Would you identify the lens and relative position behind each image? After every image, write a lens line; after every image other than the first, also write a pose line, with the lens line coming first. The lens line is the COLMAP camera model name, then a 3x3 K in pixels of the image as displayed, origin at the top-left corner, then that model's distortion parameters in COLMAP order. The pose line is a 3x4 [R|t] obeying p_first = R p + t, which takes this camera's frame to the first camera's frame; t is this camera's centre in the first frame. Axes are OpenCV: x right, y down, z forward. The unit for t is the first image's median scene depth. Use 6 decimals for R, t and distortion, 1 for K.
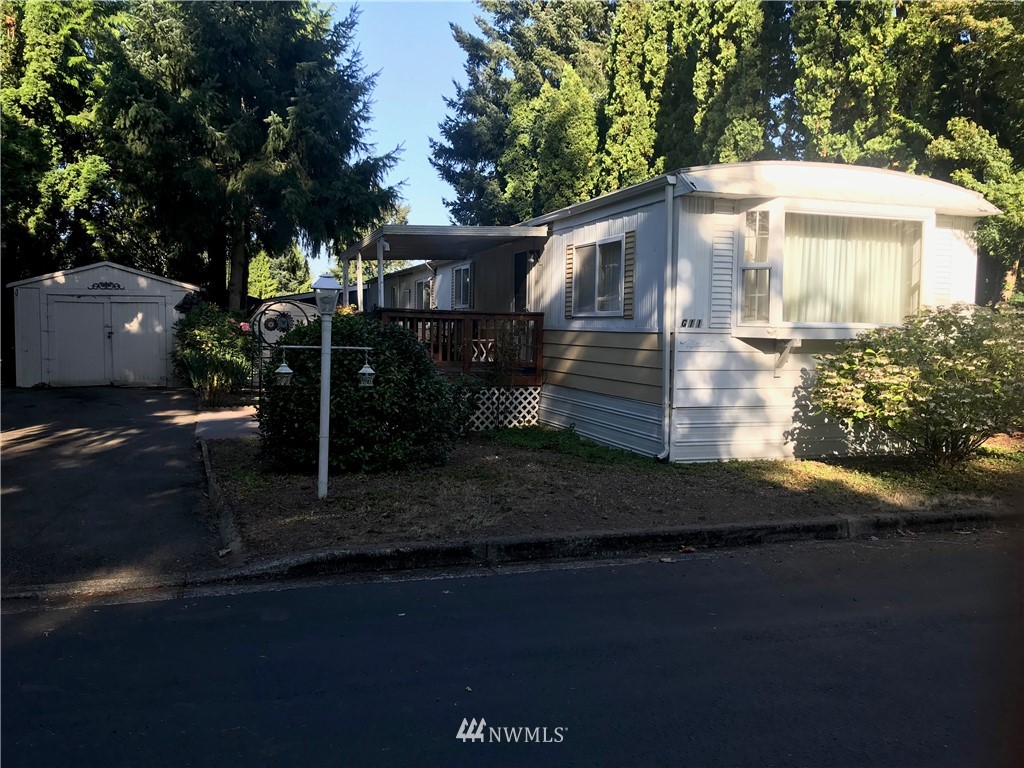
lens RADIAL K [[828.8, 0, 512.0], [0, 828.8, 384.0], [0, 0, 1]] dist [0.012778, 0.013753]
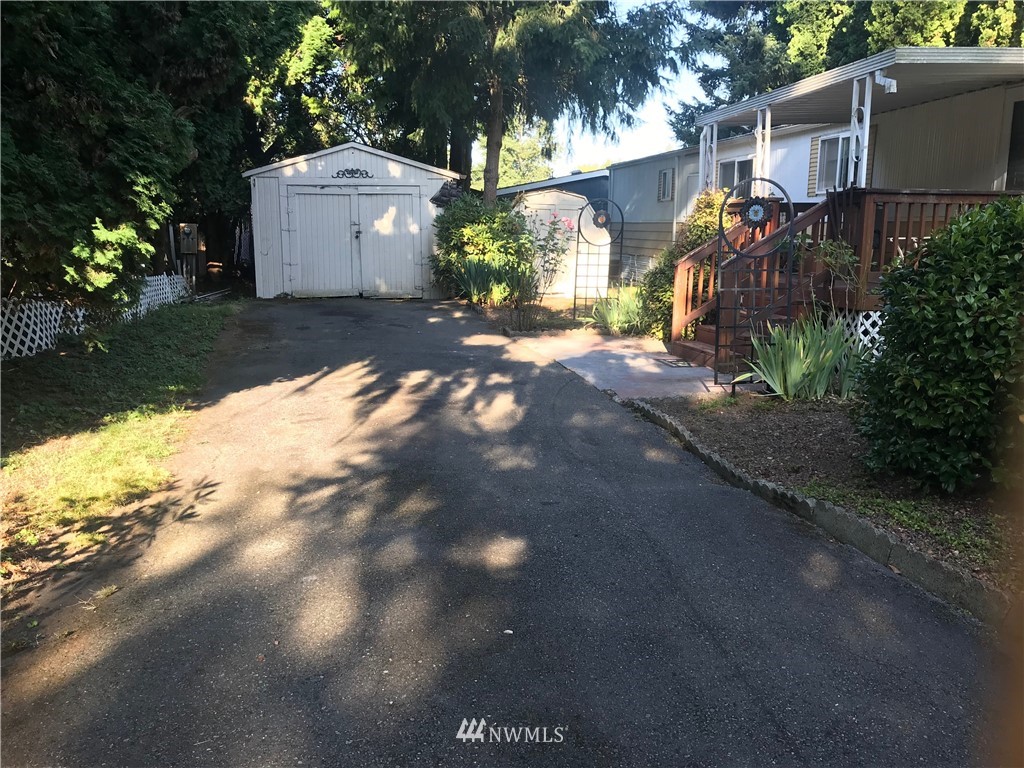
lens RADIAL K [[831.4, 0, 510.3], [0, 831.4, 367.7], [0, 0, 1]] dist [0.068615, -0.090568]
pose [[0.987435, 0.019559, -0.156809, -0.198423], [-0.003421, 0.994724, 0.102528, -0.012966], [0.157987, -0.100703, 0.982293, 0.195702]]
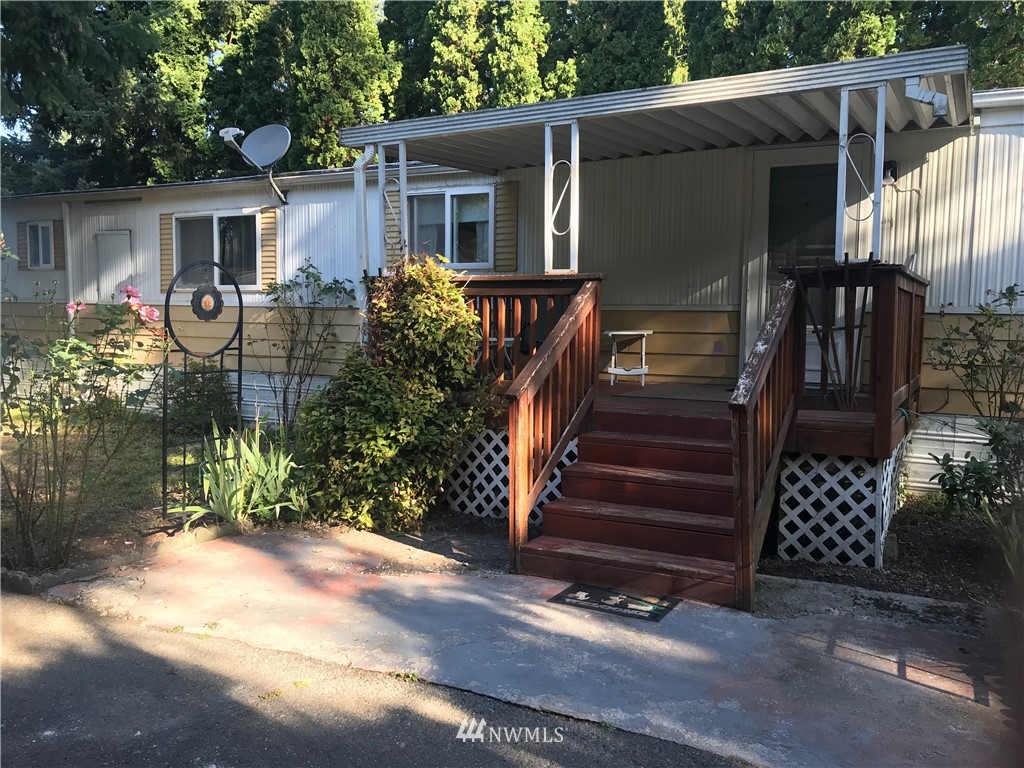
lens RADIAL K [[828.8, 0, 512.0], [0, 828.8, 384.0], [0, 0, 1]] dist [0.012778, 0.013753]
pose [[0.738542, -0.071277, 0.670429, -0.347771], [0.046112, 0.997408, 0.055242, -0.040851], [-0.672628, -0.009884, 0.739914, 0.513911]]
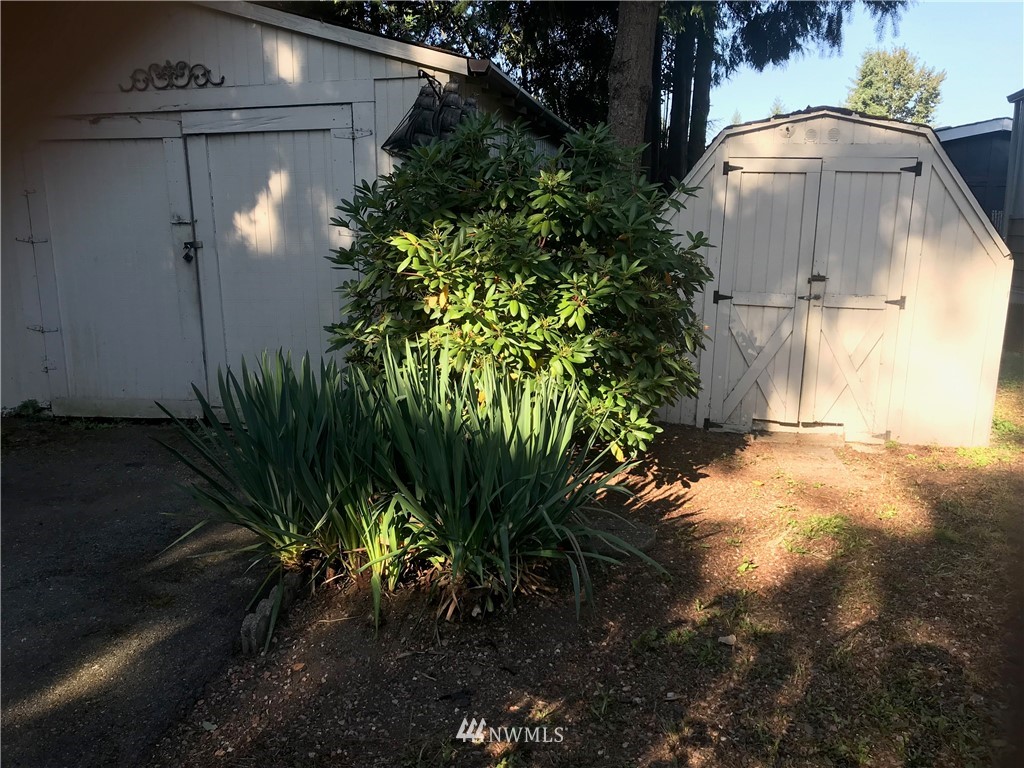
lens RADIAL K [[828.8, 0, 512.0], [0, 828.8, 384.0], [0, 0, 1]] dist [0.012778, 0.013753]
pose [[0.844022, 0.084849, -0.529554, -0.225558], [-0.024656, 0.992501, 0.119728, -0.049796], [0.535742, -0.087996, 0.839784, 0.797580]]
